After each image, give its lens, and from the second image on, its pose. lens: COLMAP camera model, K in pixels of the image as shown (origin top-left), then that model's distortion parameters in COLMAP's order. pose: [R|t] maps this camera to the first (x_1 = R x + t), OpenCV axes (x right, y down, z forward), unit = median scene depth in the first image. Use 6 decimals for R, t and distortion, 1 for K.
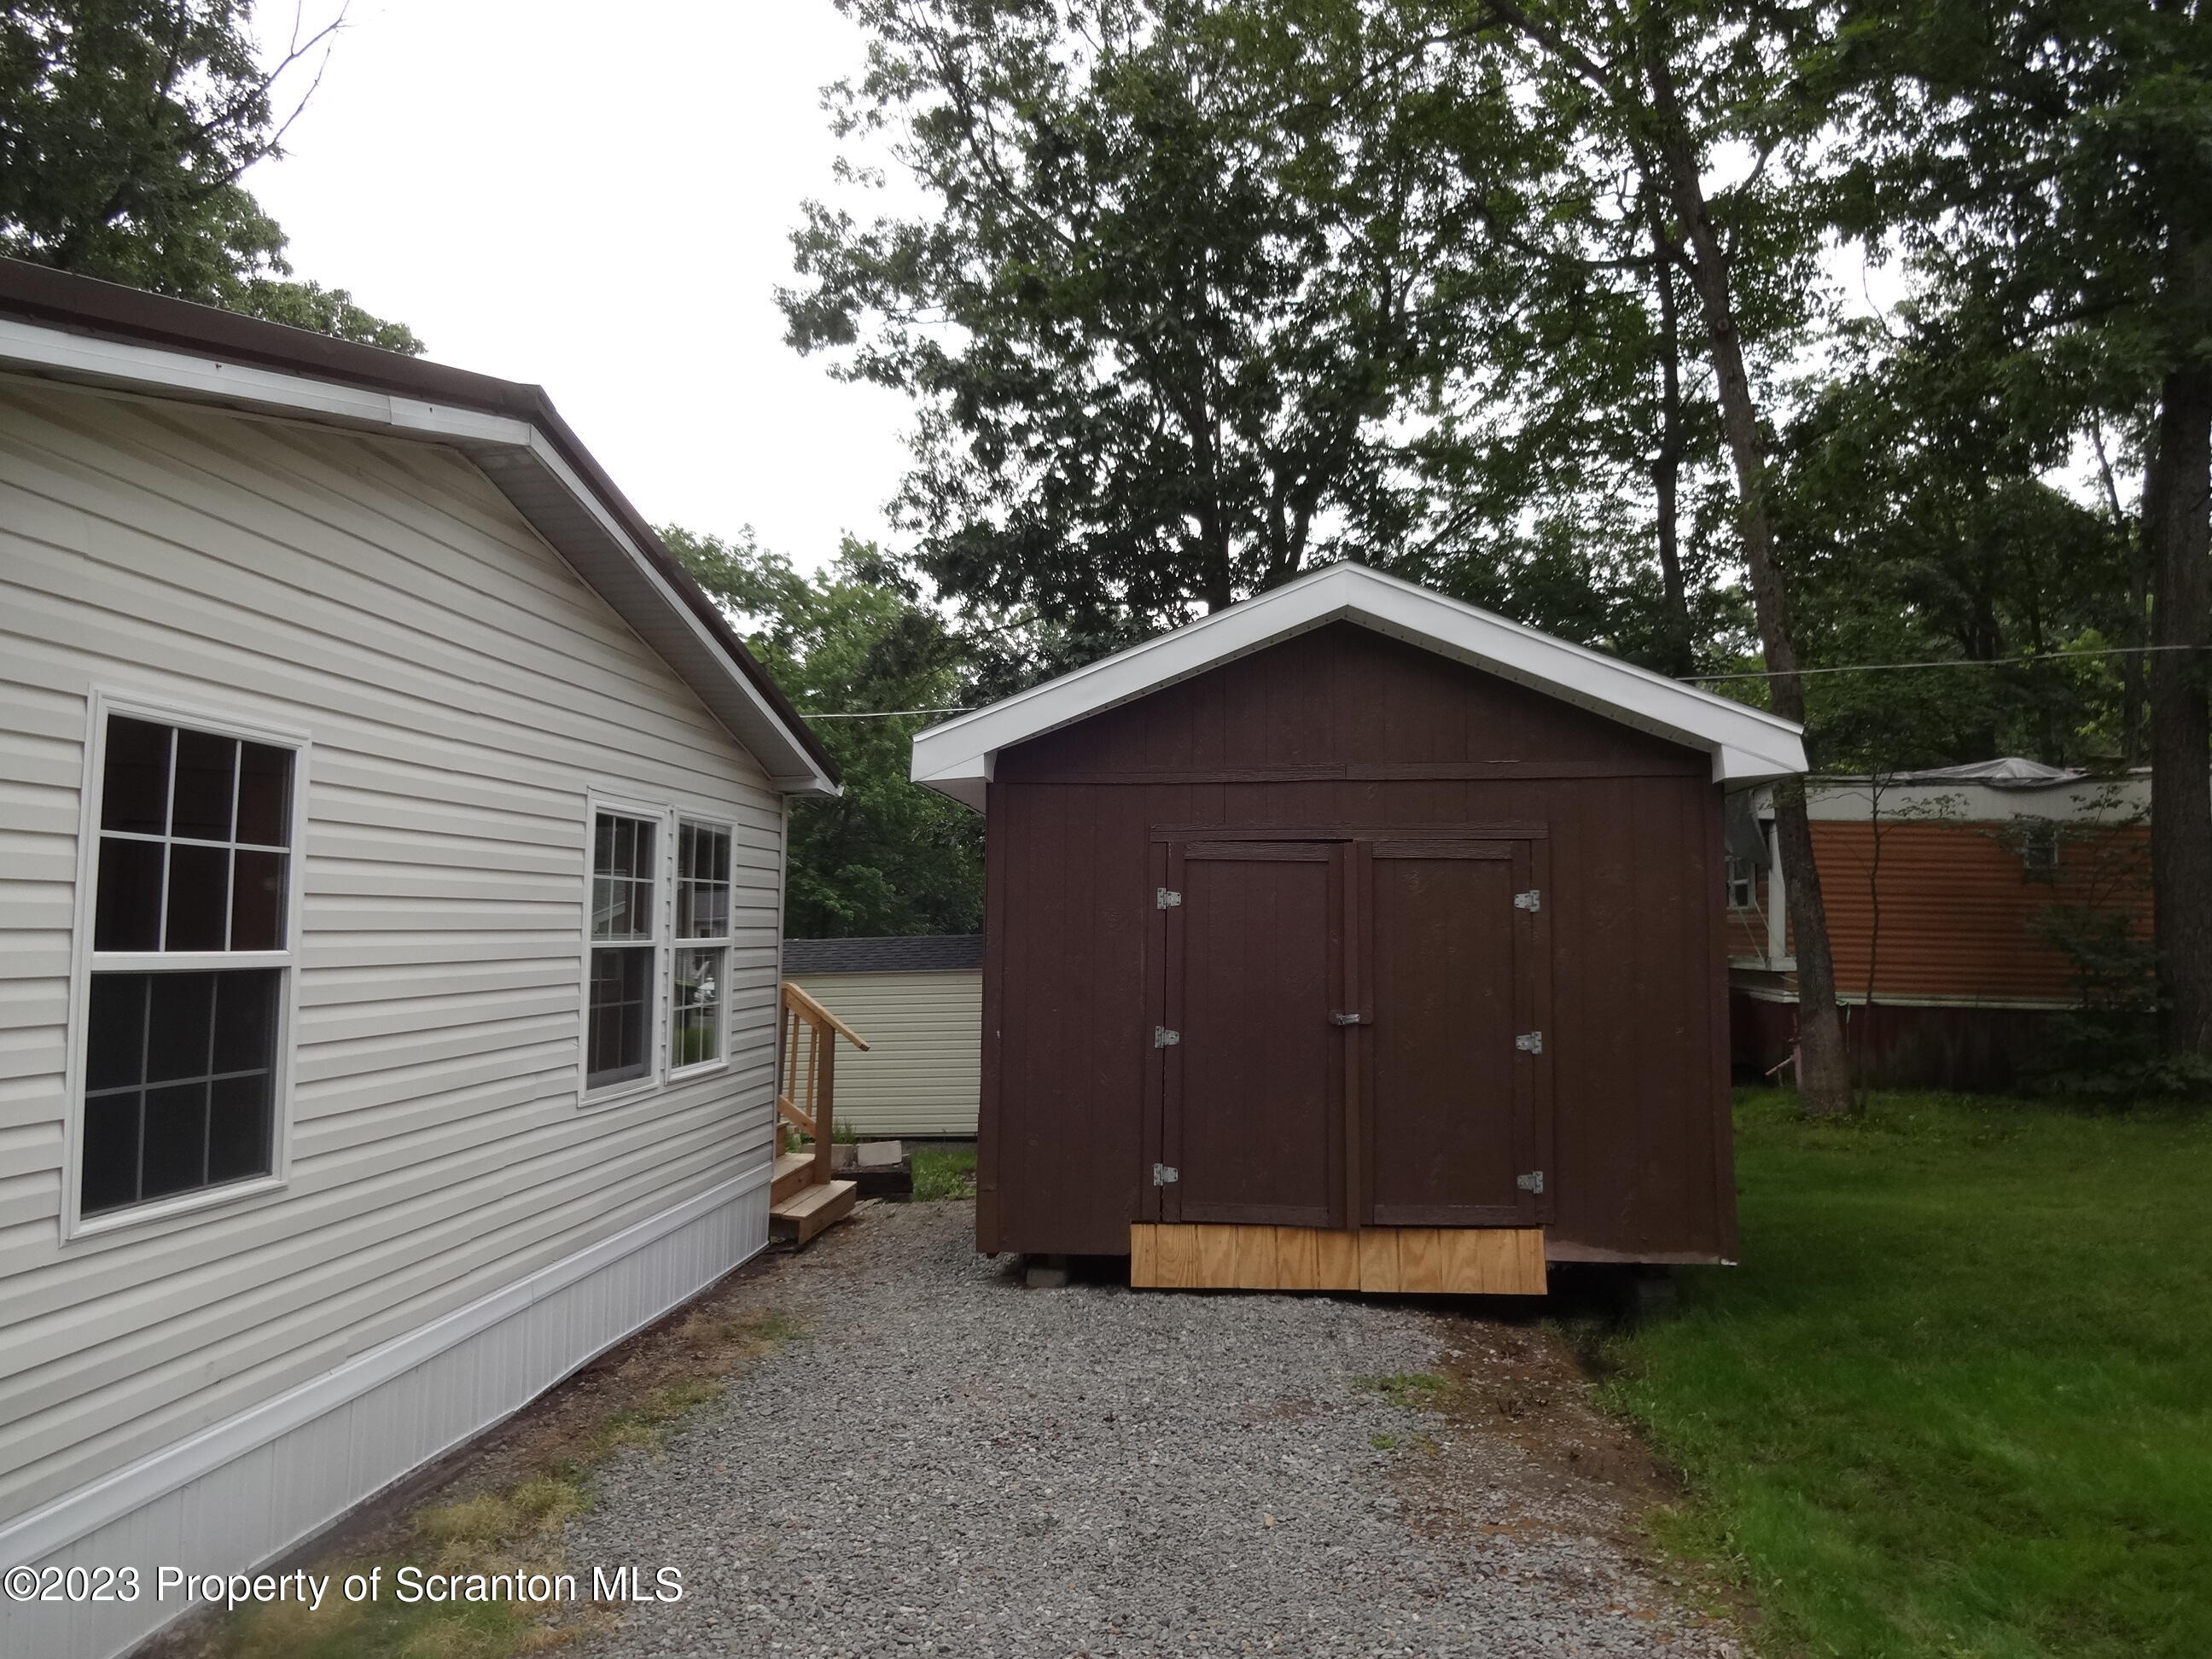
lens RADIAL K [[1629.4, 0, 1111.7], [0, 1629.4, 823.9], [0, 0, 1]] dist [-0.015896, 0.001313]
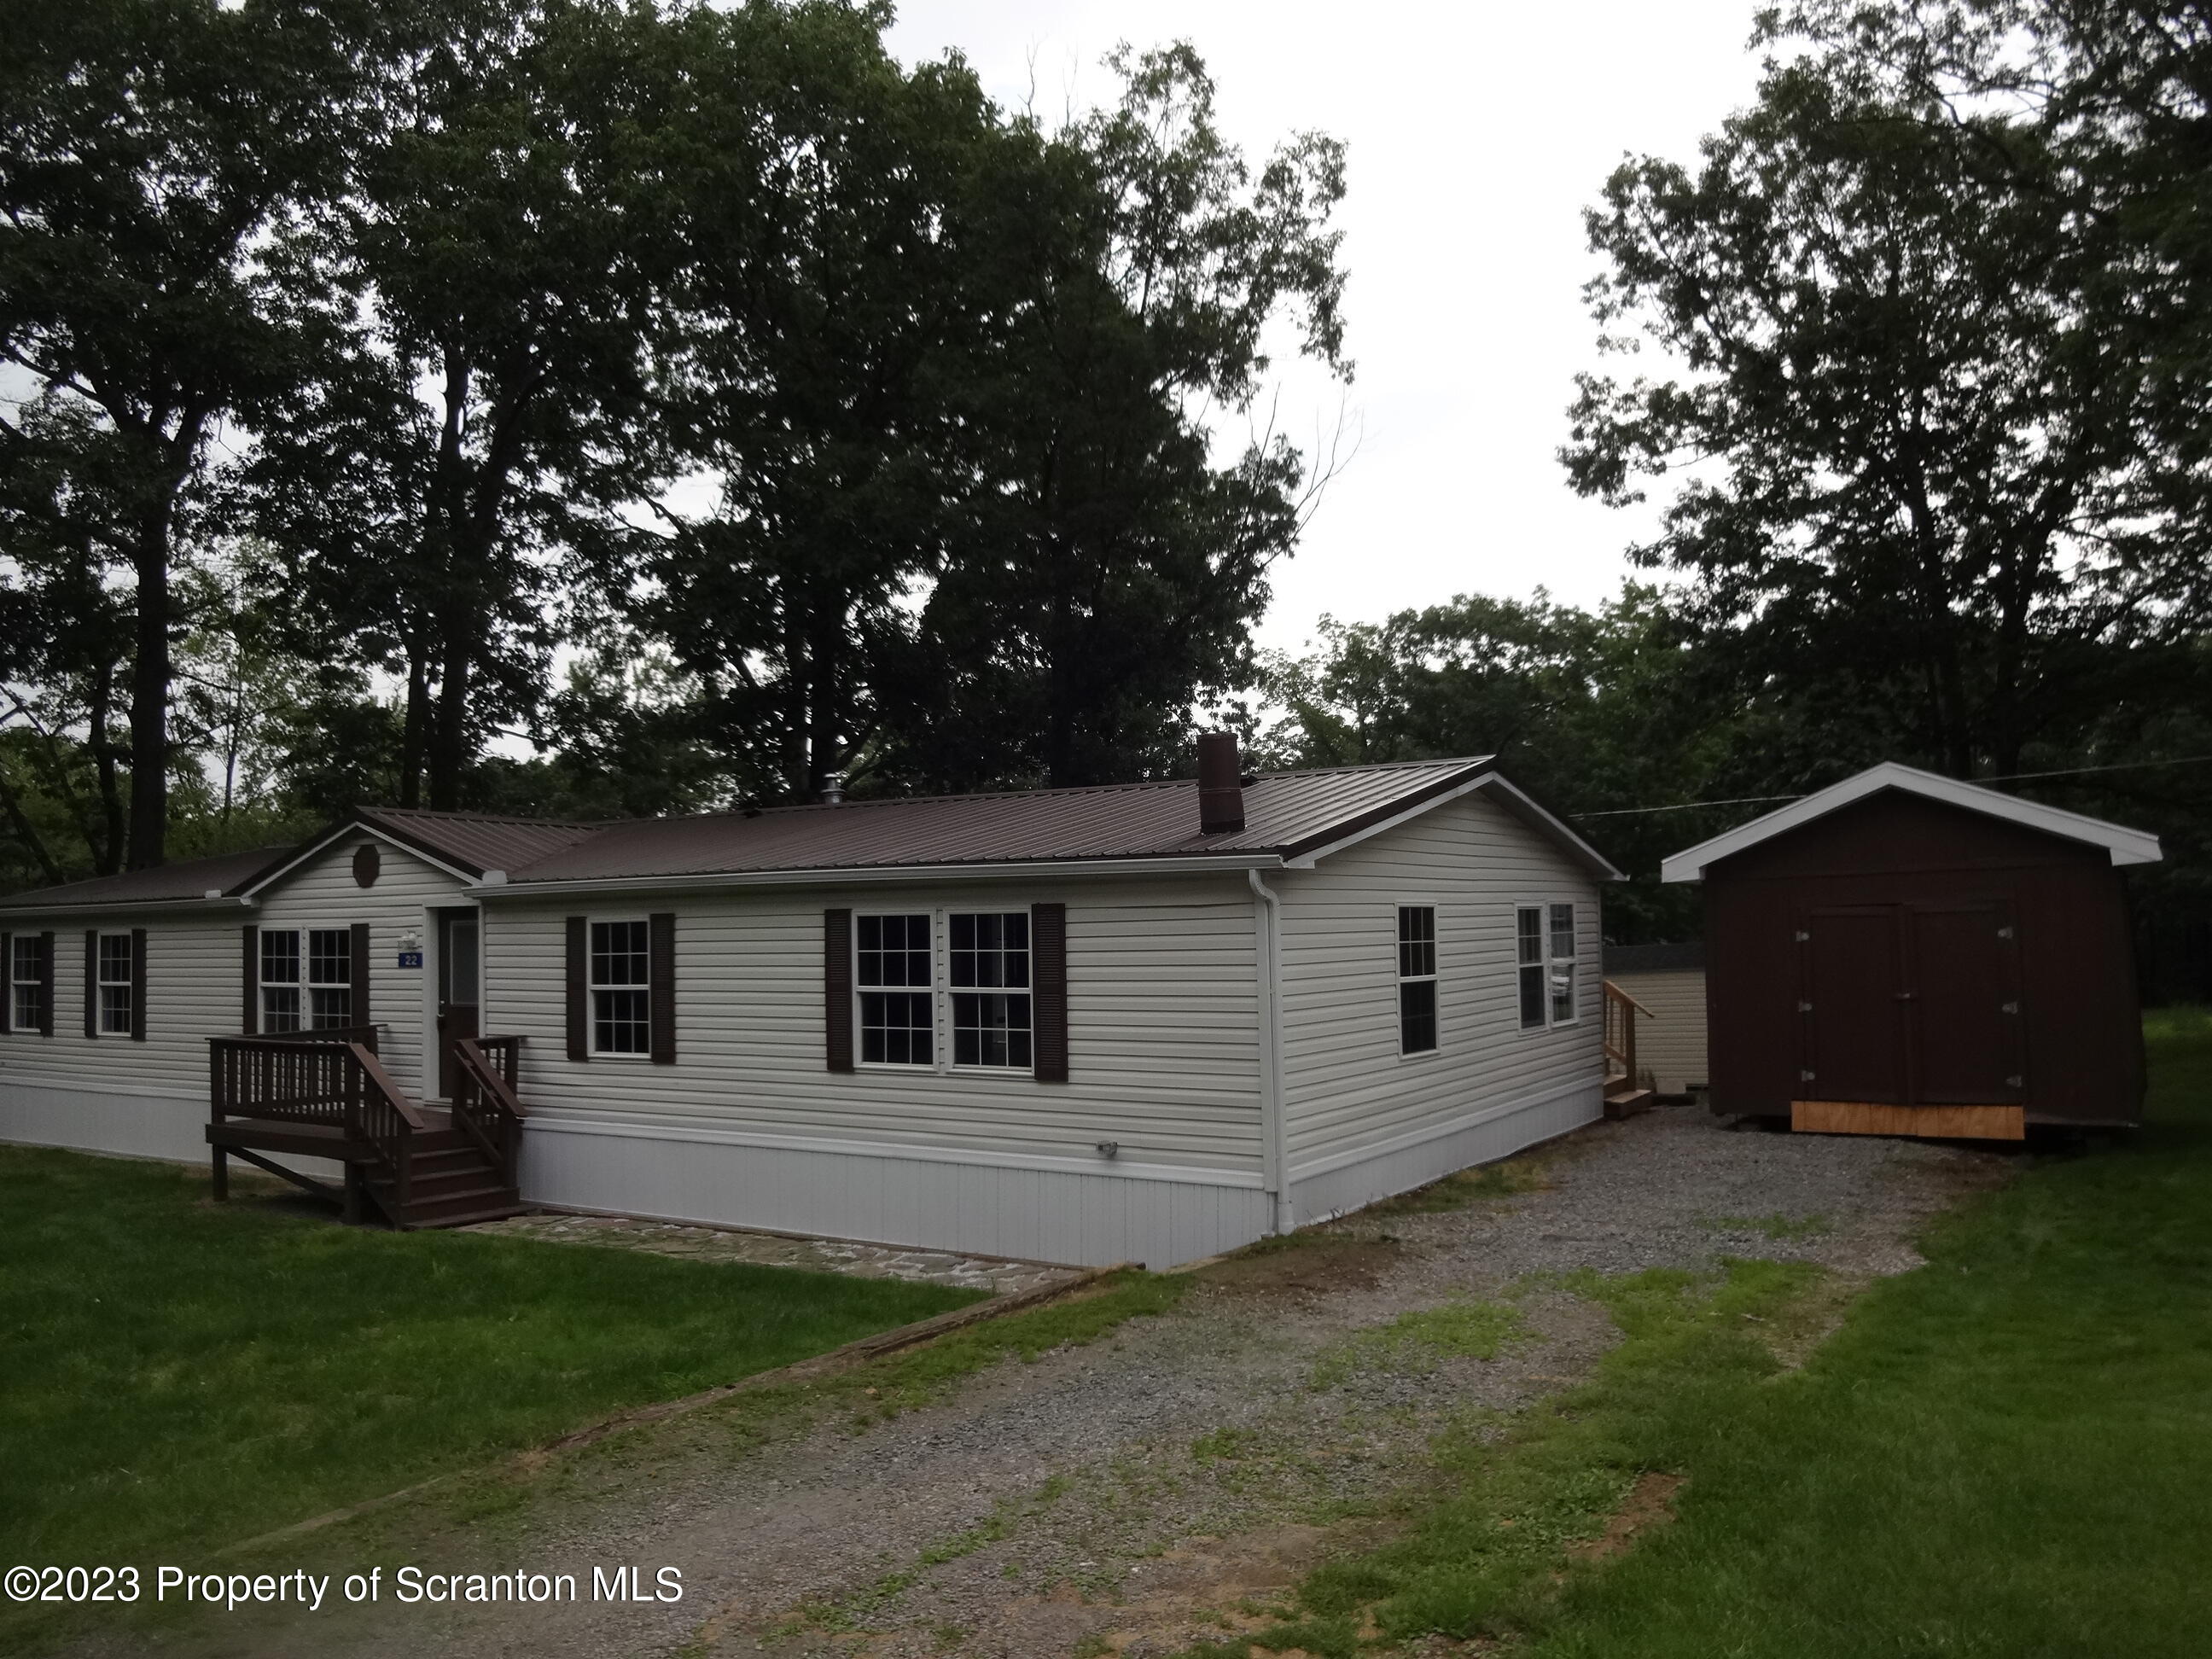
lens RADIAL K [[1629.4, 0, 1101.7], [0, 1629.4, 821.0], [0, 0, 1]] dist [-0.015896, 0.001313]
pose [[0.882298, -0.057507, -0.467164, 0.211853], [0.058755, 0.998201, -0.011910, -0.118571], [0.467009, -0.016940, 0.884090, -1.122573]]
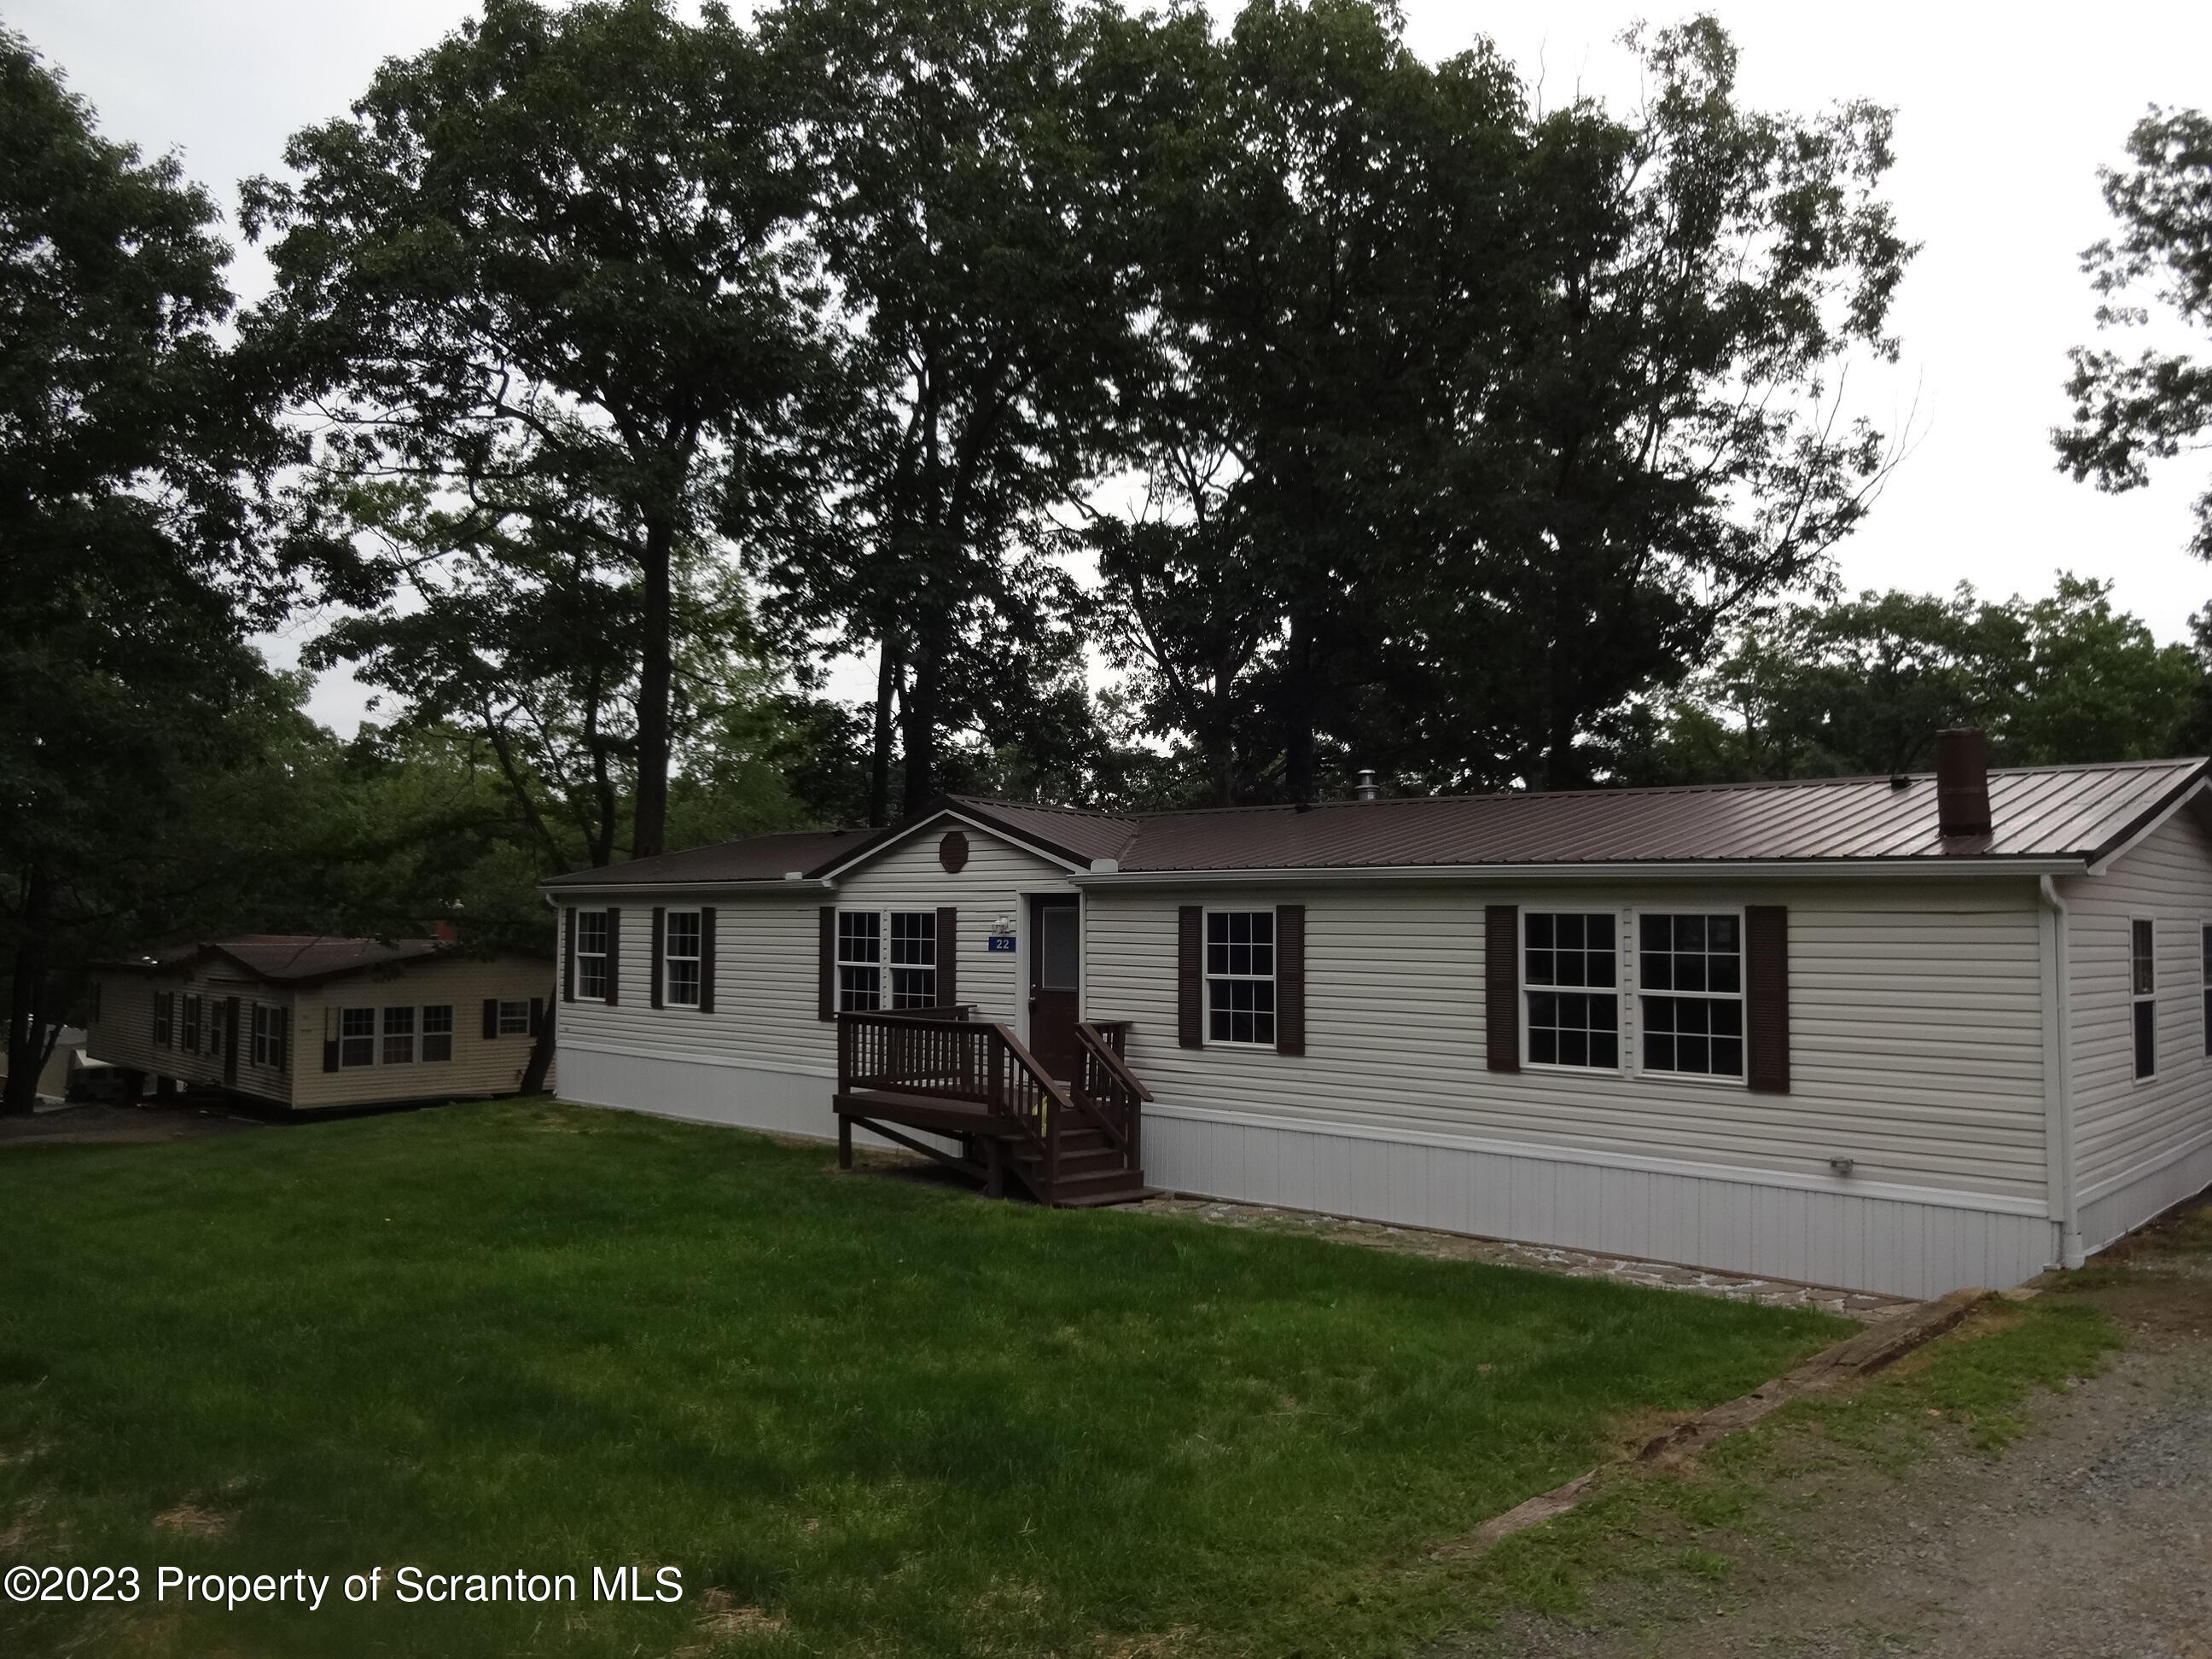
lens RADIAL K [[1629.4, 0, 1086.4], [0, 1629.4, 815.5], [0, 0, 1]] dist [-0.015896, 0.001313]
pose [[0.785359, -0.044637, -0.617429, -0.128935], [0.037334, 0.998997, -0.024734, -0.130170], [0.617914, -0.003626, 0.786238, -1.323392]]
